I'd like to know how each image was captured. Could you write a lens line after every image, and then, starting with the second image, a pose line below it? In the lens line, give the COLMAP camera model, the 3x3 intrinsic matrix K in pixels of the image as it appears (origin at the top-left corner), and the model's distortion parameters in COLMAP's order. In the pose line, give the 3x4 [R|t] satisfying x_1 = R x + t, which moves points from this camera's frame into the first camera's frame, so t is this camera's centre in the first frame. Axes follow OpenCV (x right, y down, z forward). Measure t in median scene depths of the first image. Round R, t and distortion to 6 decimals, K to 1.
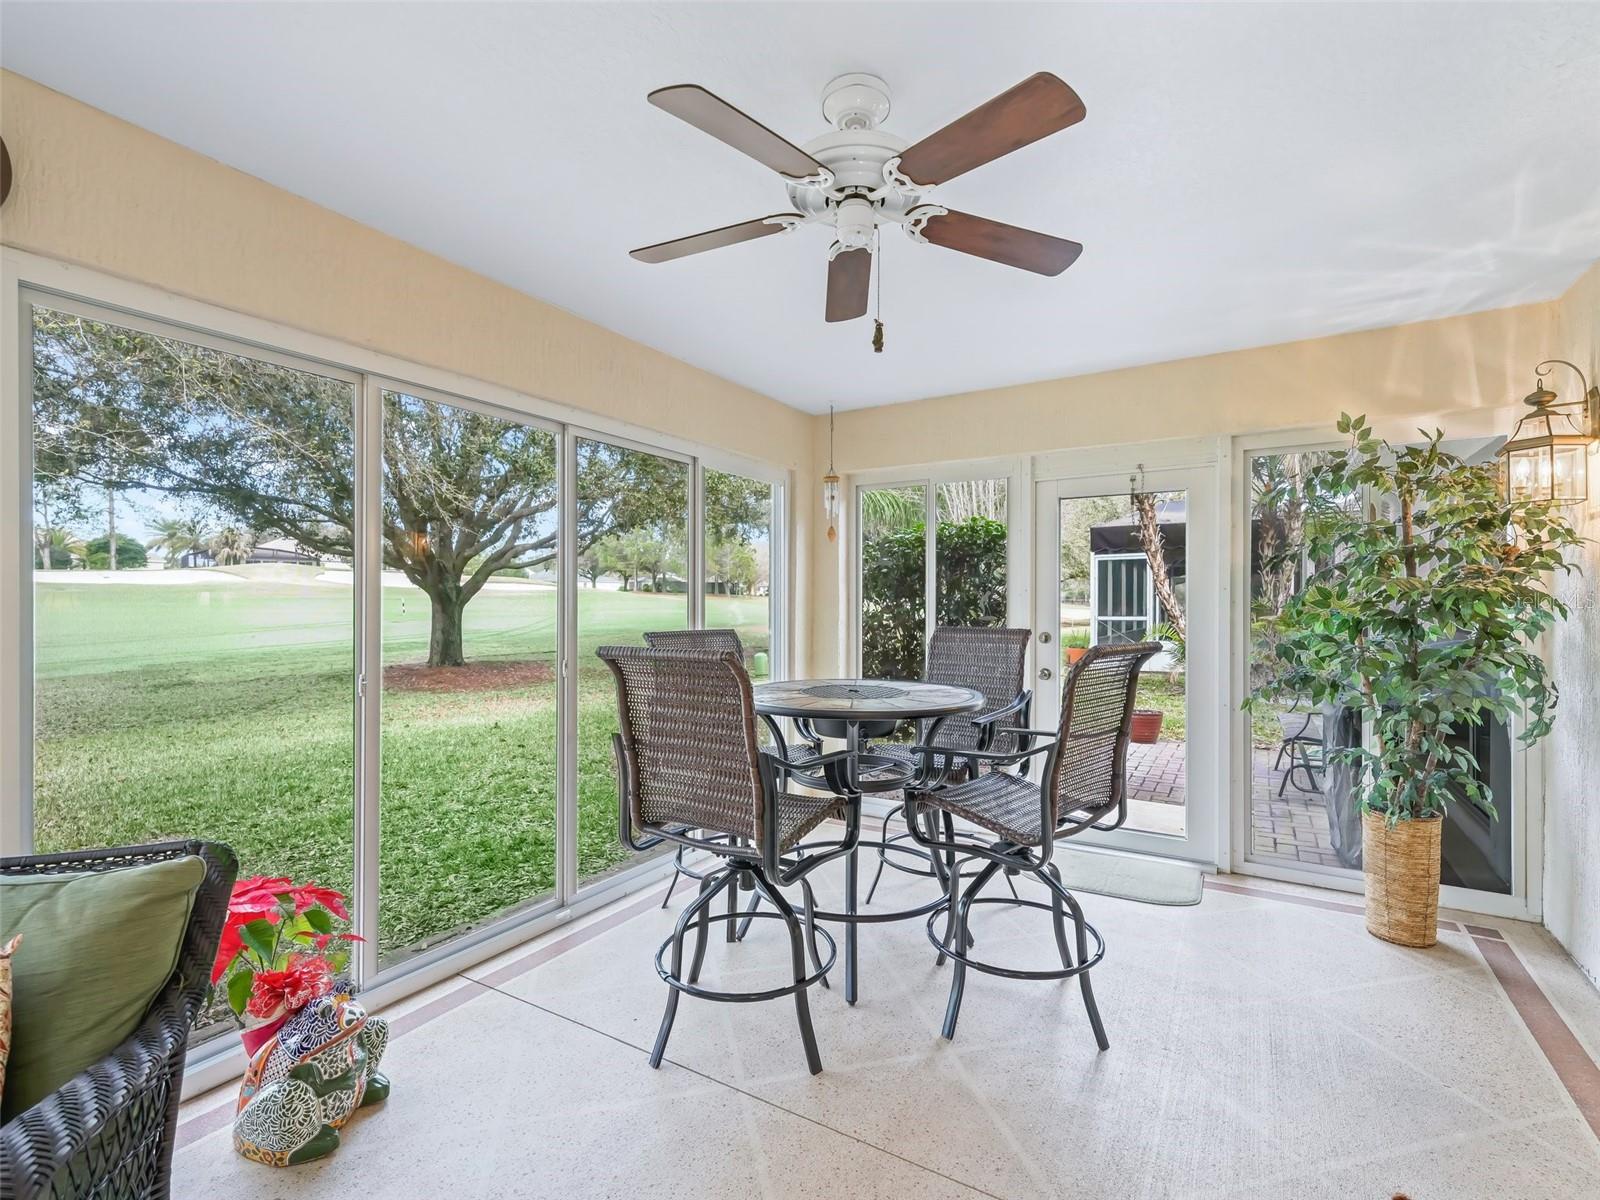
lens RADIAL K [[759.0, 0, 810.1], [0, 759.0, 596.8], [0, 0, 1]] dist [0.009695, -0.001617]
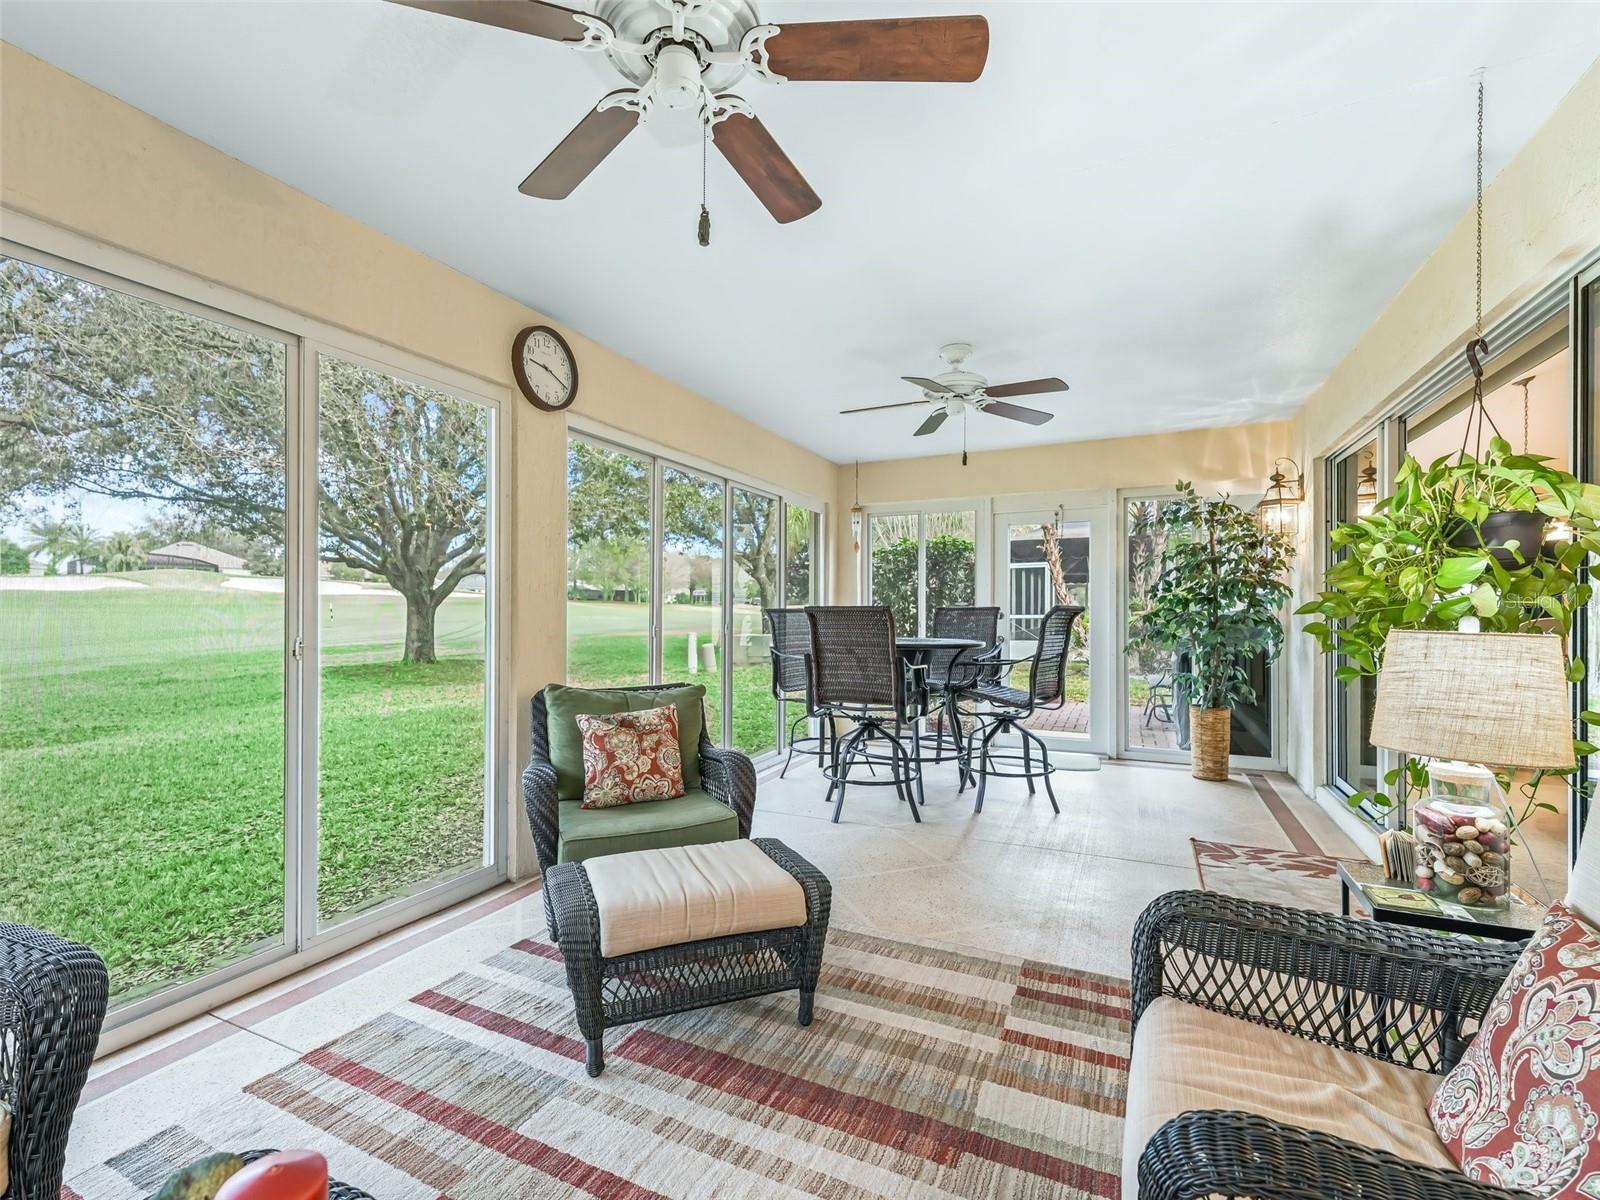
lens RADIAL K [[727.2, 0, 786.3], [0, 727.2, 600.3], [0, 0, 1]] dist [0.014579, -0.003324]
pose [[0.996022, 0.000410, 0.089105, -0.338549], [0.000039, 0.999987, -0.005039, 0.040684], [-0.089106, 0.005022, 0.996010, -0.573247]]
